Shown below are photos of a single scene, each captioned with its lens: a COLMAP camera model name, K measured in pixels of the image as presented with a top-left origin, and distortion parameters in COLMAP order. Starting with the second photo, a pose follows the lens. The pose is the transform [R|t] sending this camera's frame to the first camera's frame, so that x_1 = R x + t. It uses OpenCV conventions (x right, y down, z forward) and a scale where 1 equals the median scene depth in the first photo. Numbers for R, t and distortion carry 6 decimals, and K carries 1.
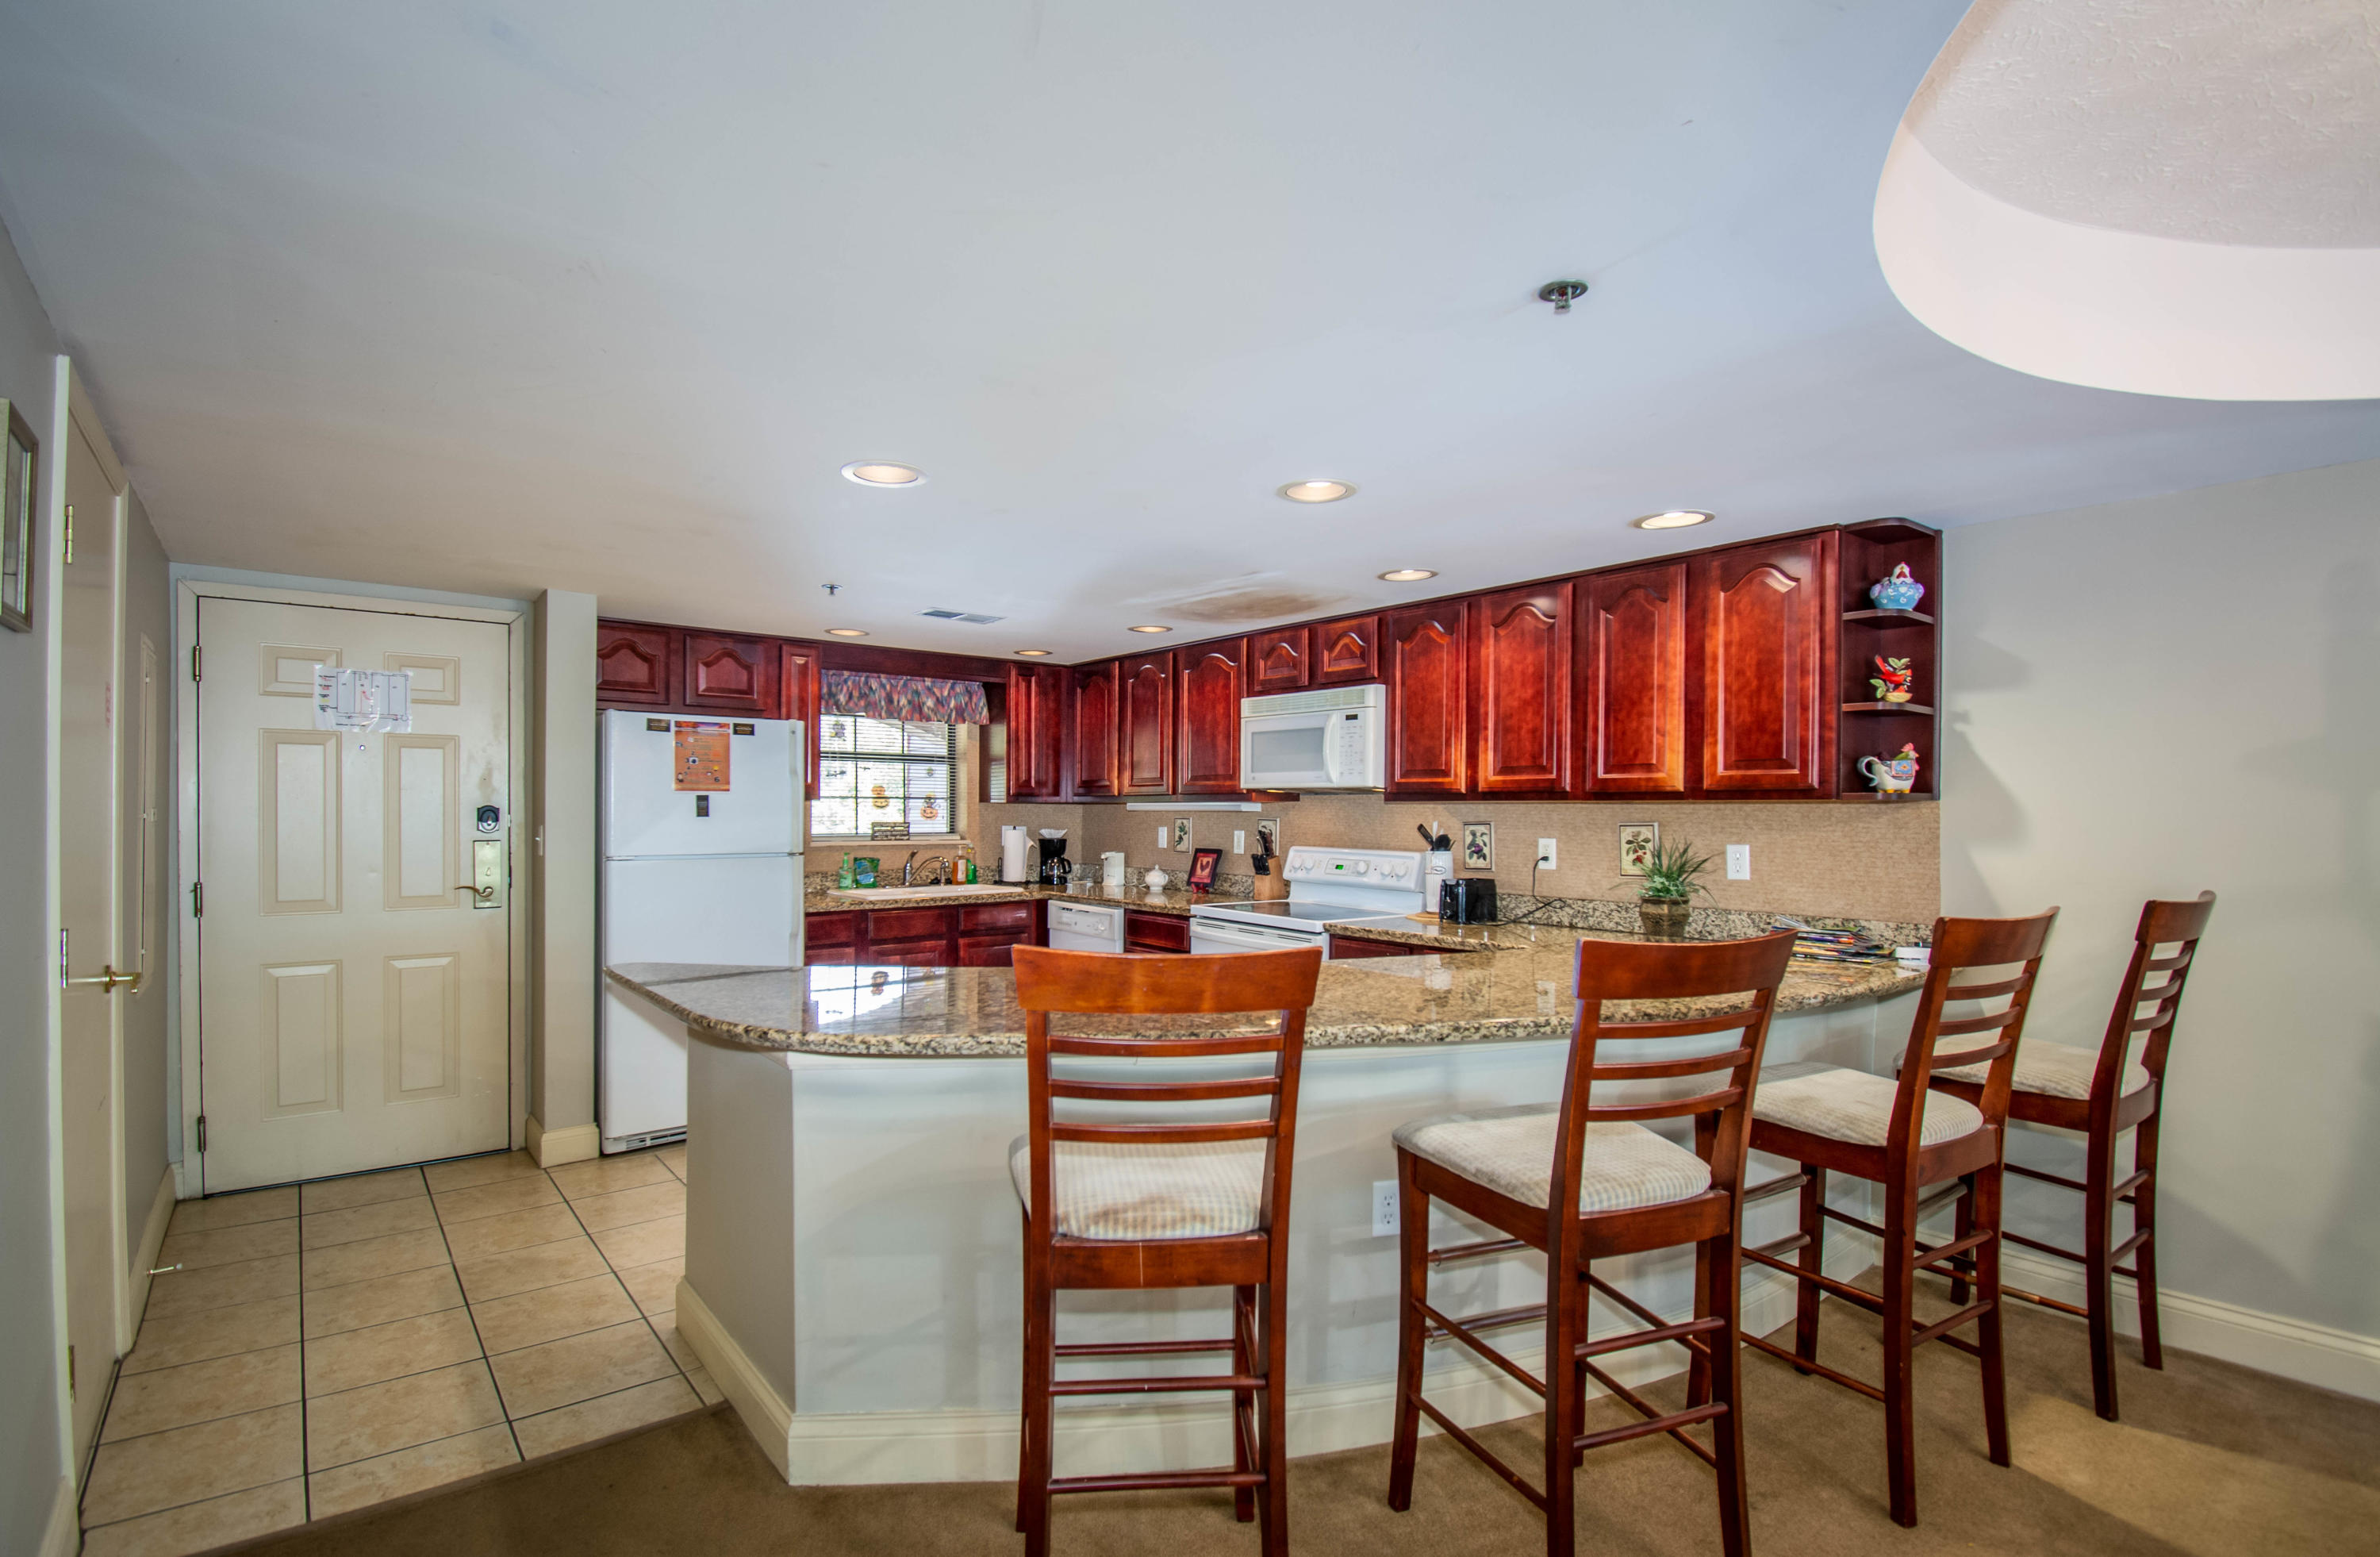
lens RADIAL K [[1096.5, 0, 1180.8], [0, 1096.5, 797.9], [0, 0, 1]] dist [0.020073, -0.022290]
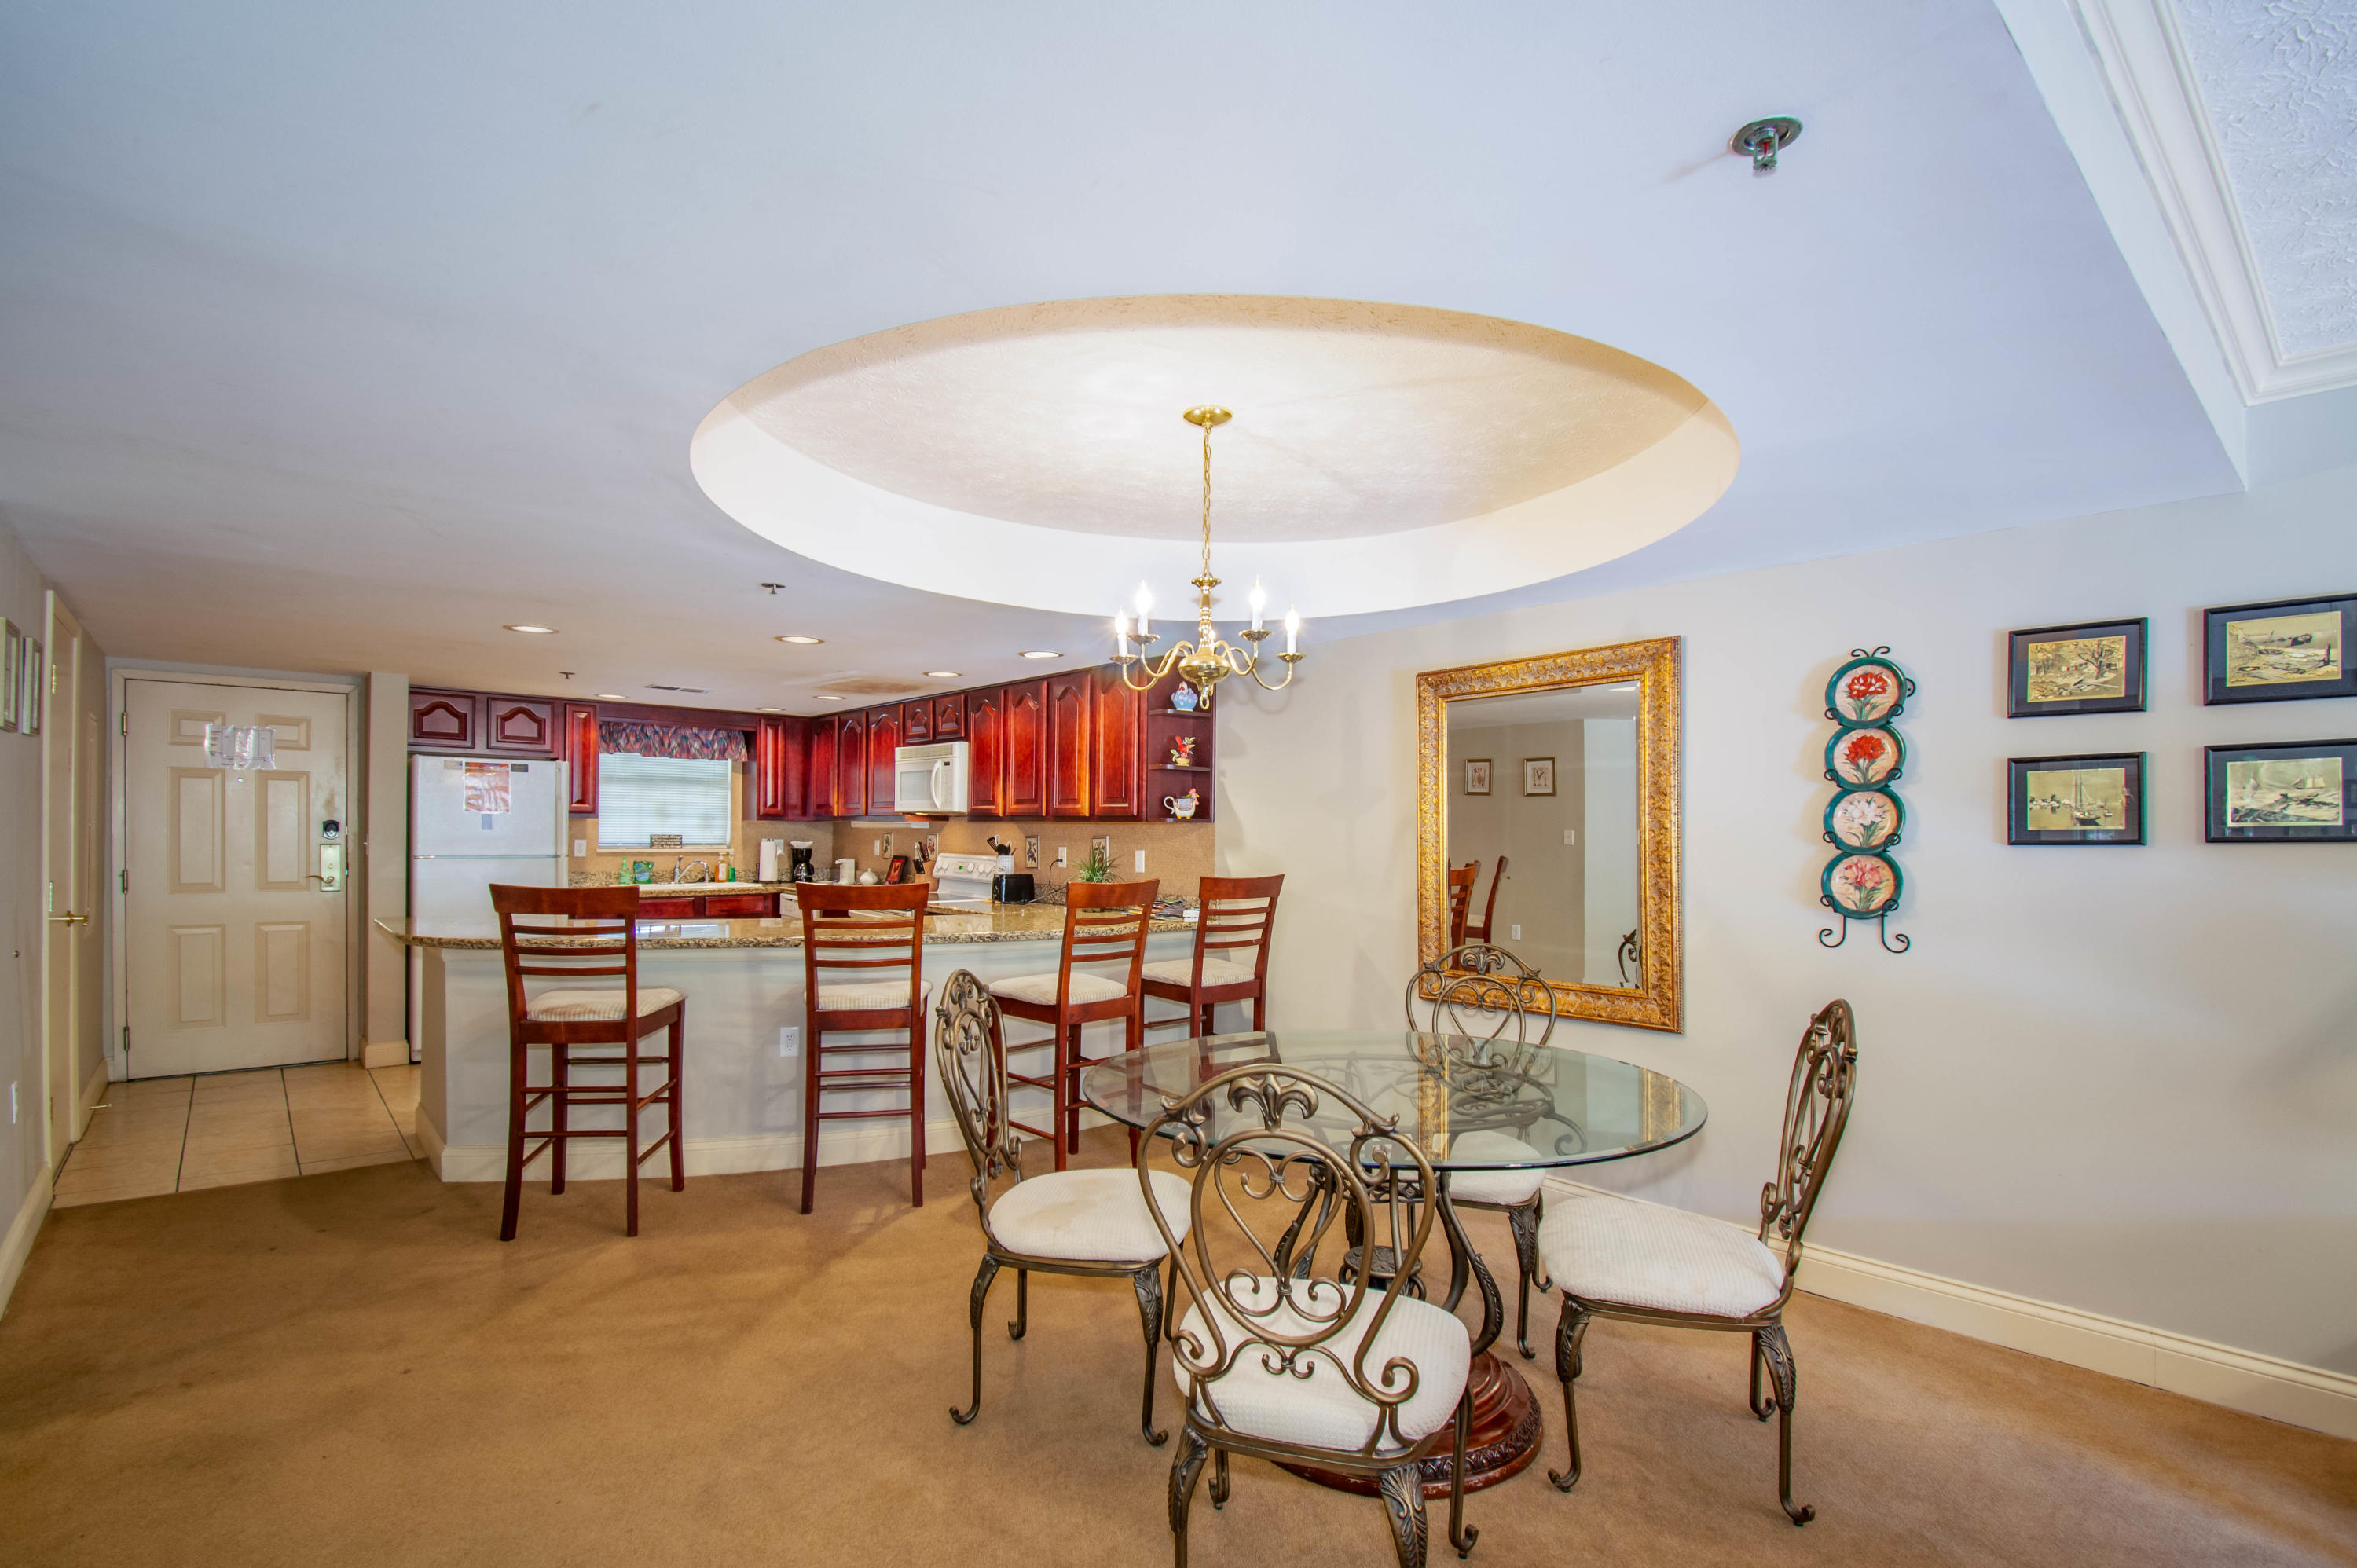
lens RADIAL K [[1079.1, 0, 1194.5], [0, 1079.1, 821.3], [0, 0, 1]] dist [0.002311, -0.013890]
pose [[0.998622, 0.007215, 0.051978, 0.430544], [-0.007361, 0.999969, 0.002612, -0.003313], [-0.051958, -0.002991, 0.998645, -0.468078]]
